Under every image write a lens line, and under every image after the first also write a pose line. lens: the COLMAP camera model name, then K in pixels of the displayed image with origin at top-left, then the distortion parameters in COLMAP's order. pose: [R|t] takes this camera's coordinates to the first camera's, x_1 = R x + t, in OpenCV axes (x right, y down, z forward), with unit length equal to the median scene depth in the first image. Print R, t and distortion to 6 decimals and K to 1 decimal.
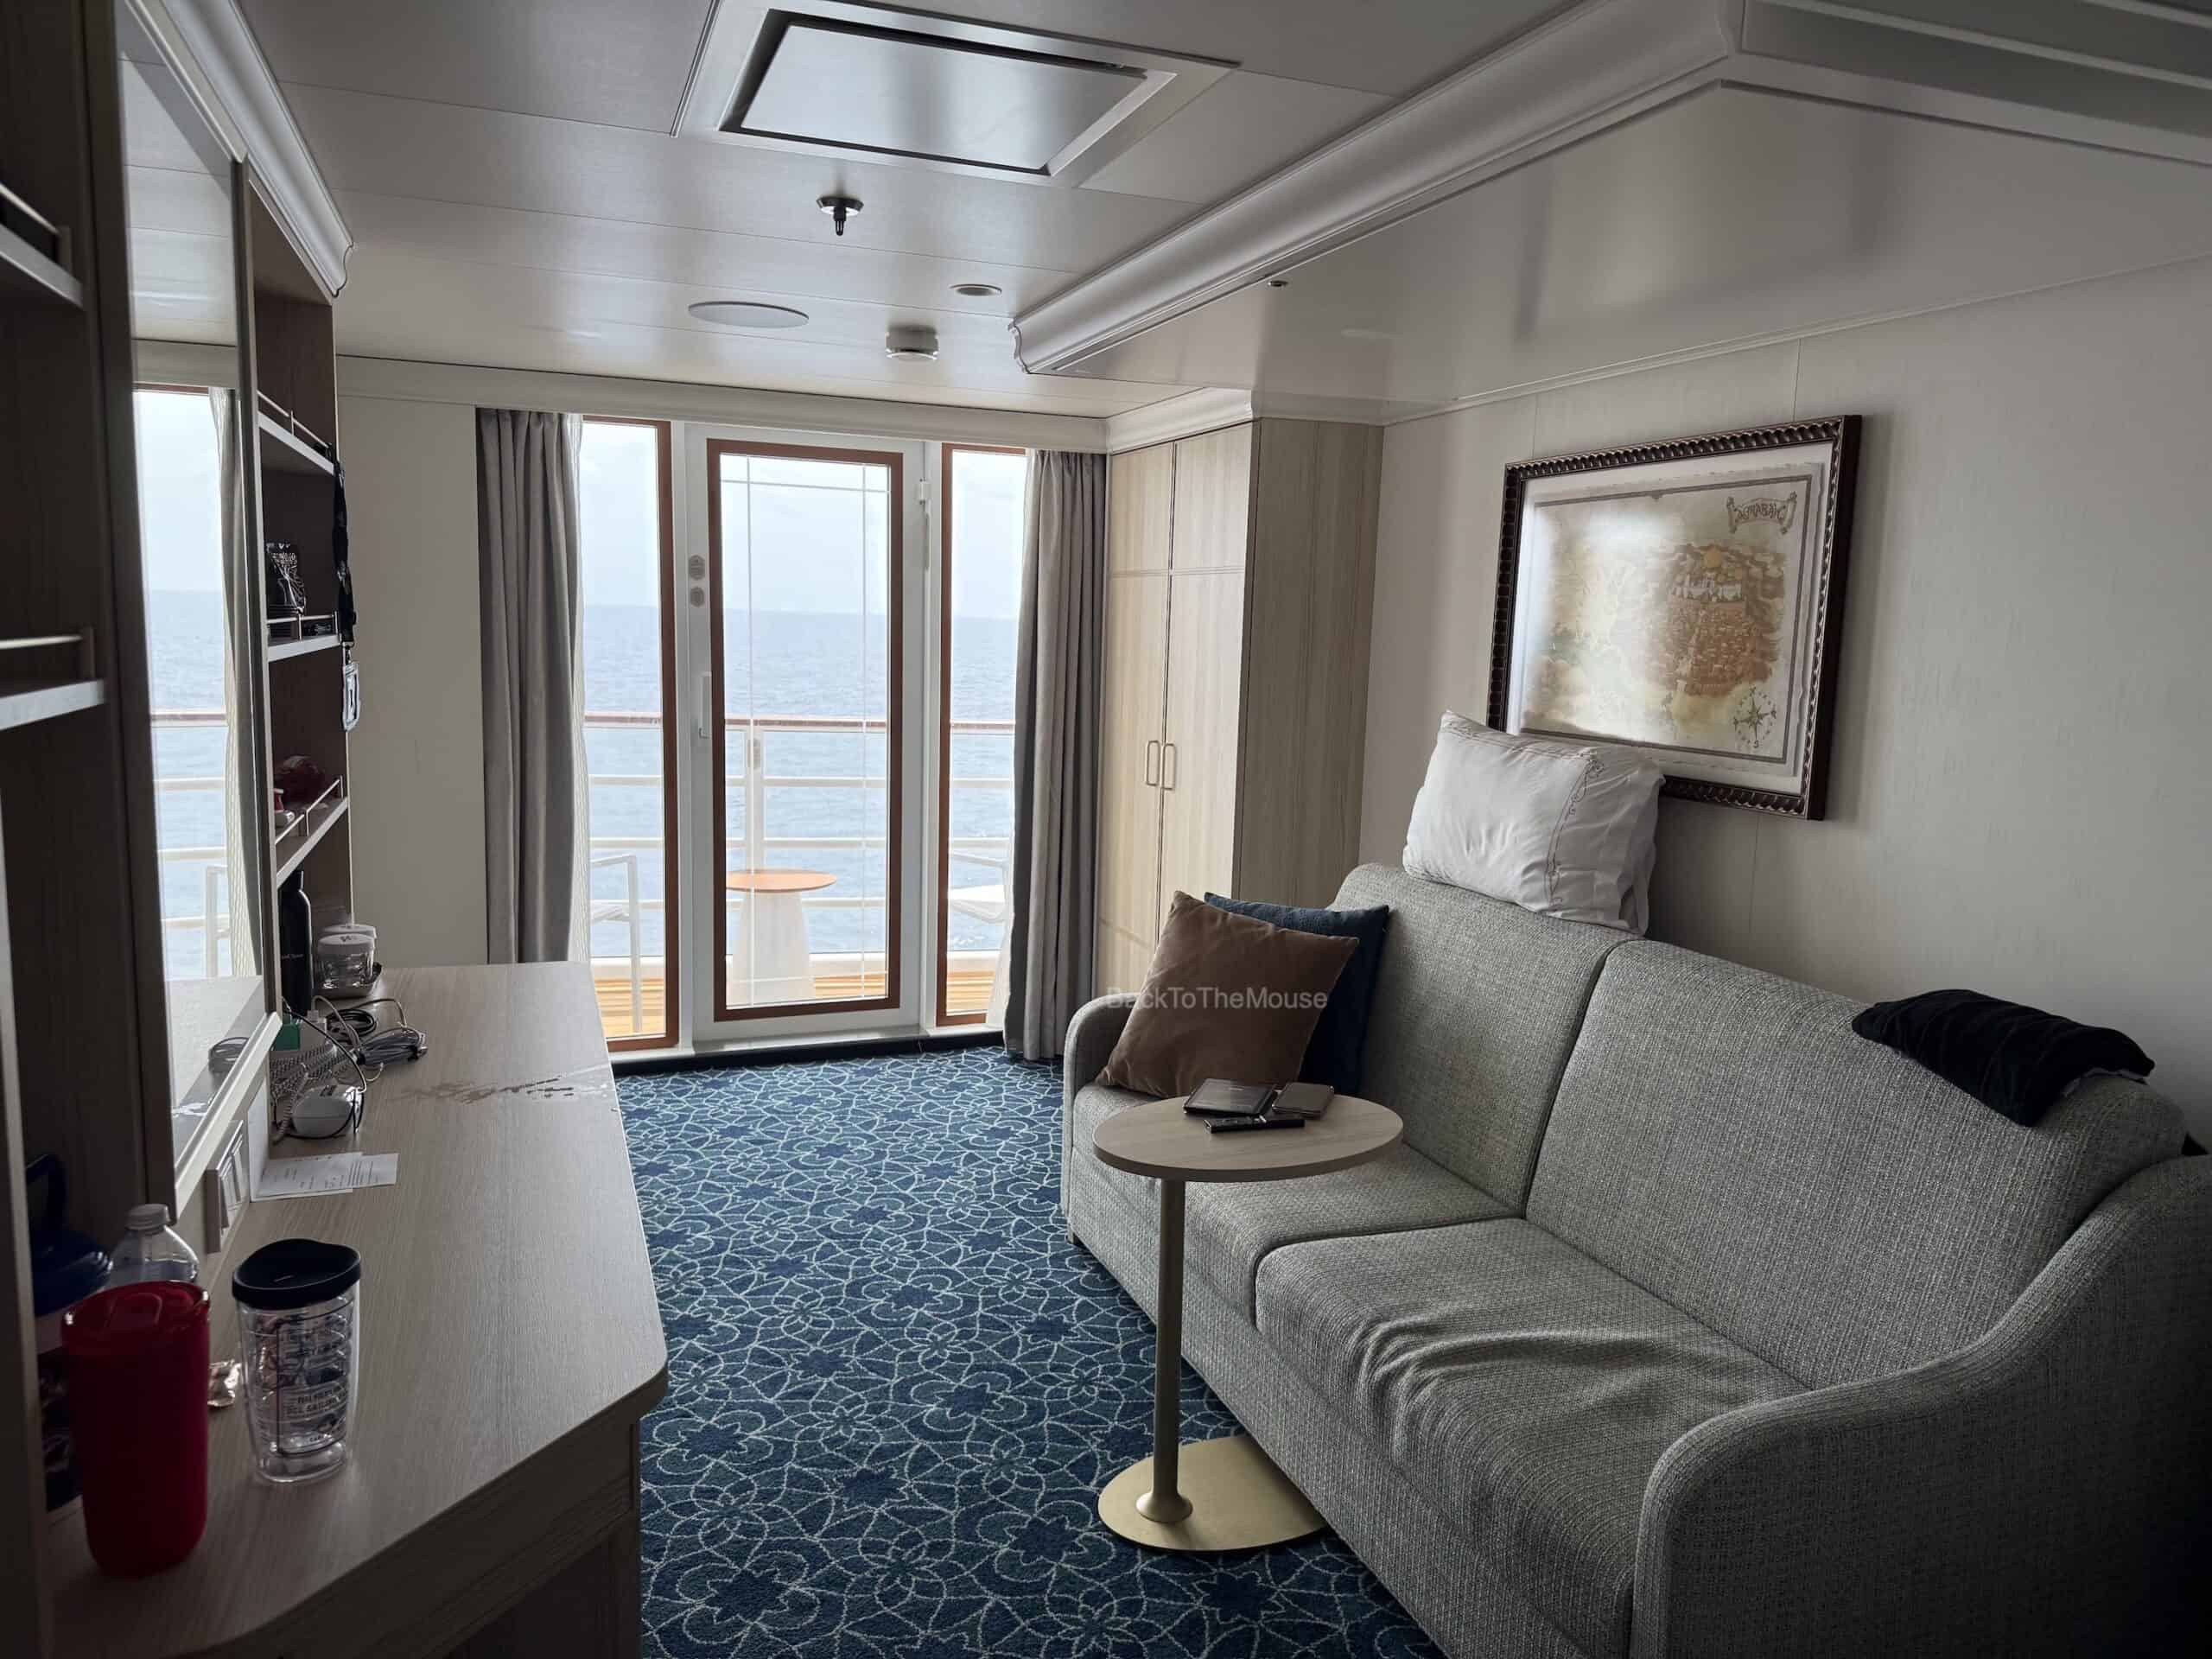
lens RADIAL K [[1554.5, 0, 1106.0], [0, 1554.5, 829.5], [0, 0, 1]] dist [0.004883, -0.004724]
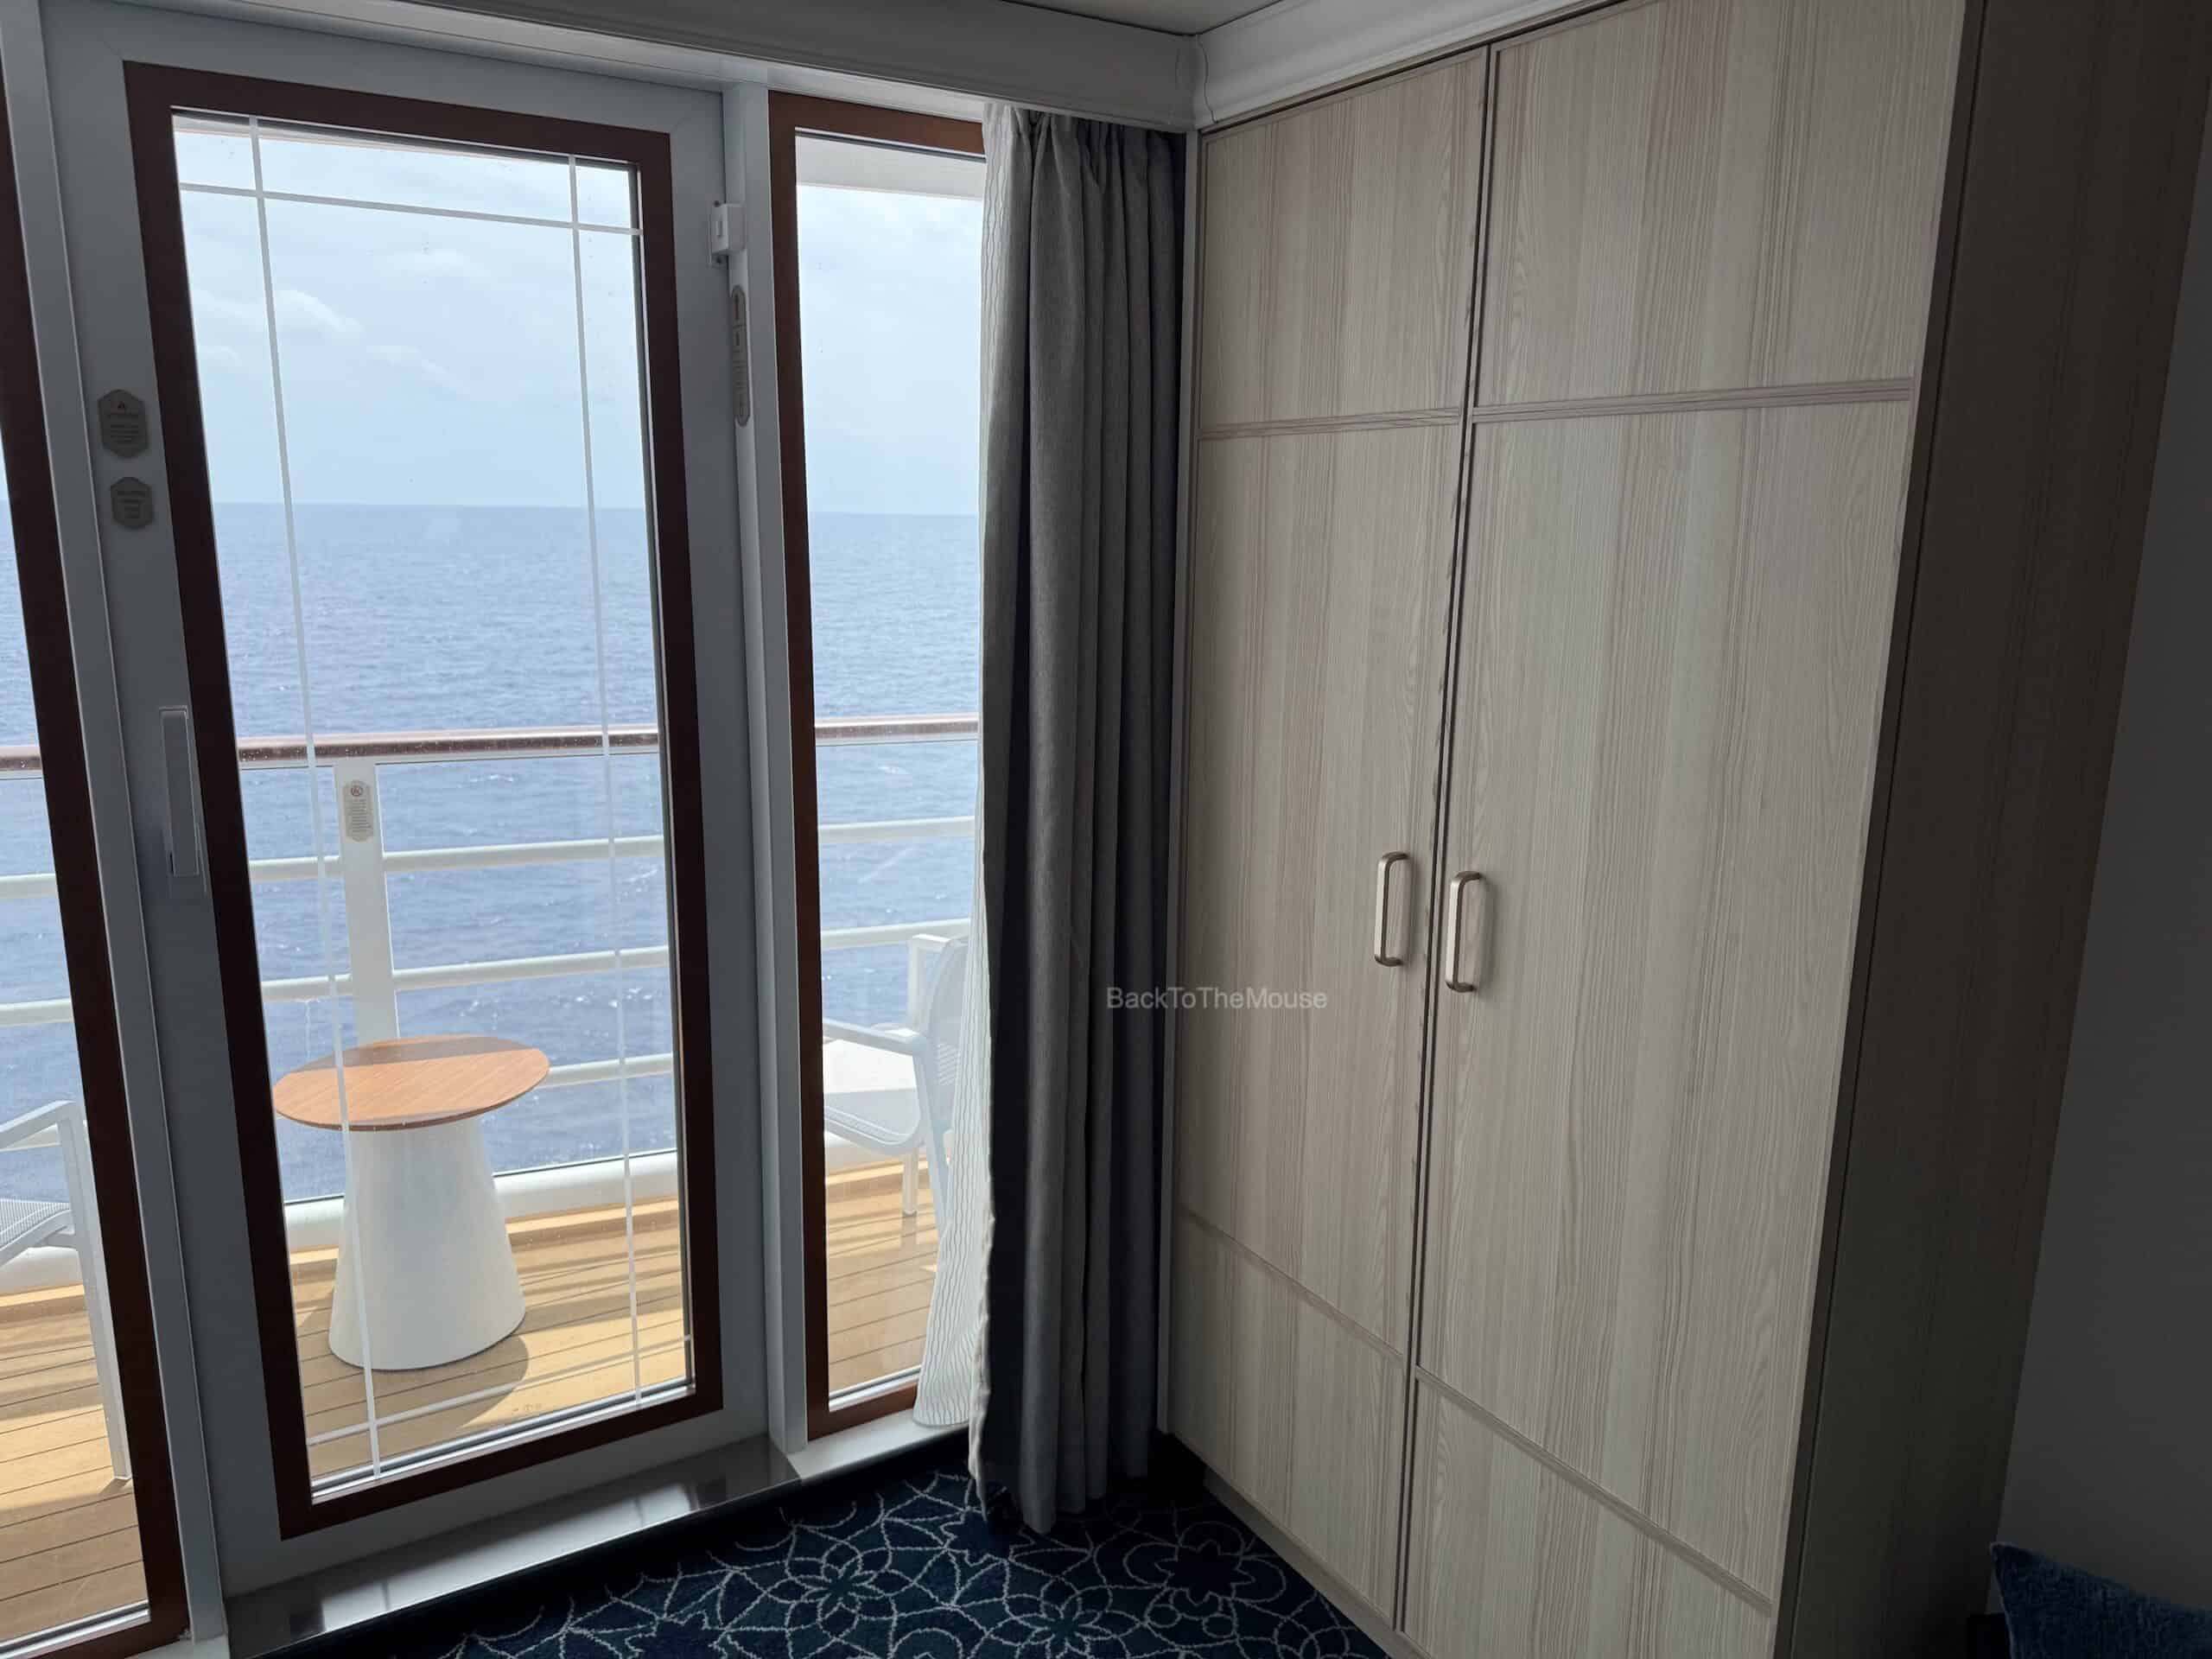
lens RADIAL K [[1603.9, 0, 1159.4], [0, 1603.9, 836.4], [0, 0, 1]] dist [0.046809, -0.158698]
pose [[0.983294, -0.050718, 0.174814, -0.087749], [0.038512, 0.996623, 0.072522, -0.085022], [-0.177901, -0.064578, 0.981927, 0.557576]]
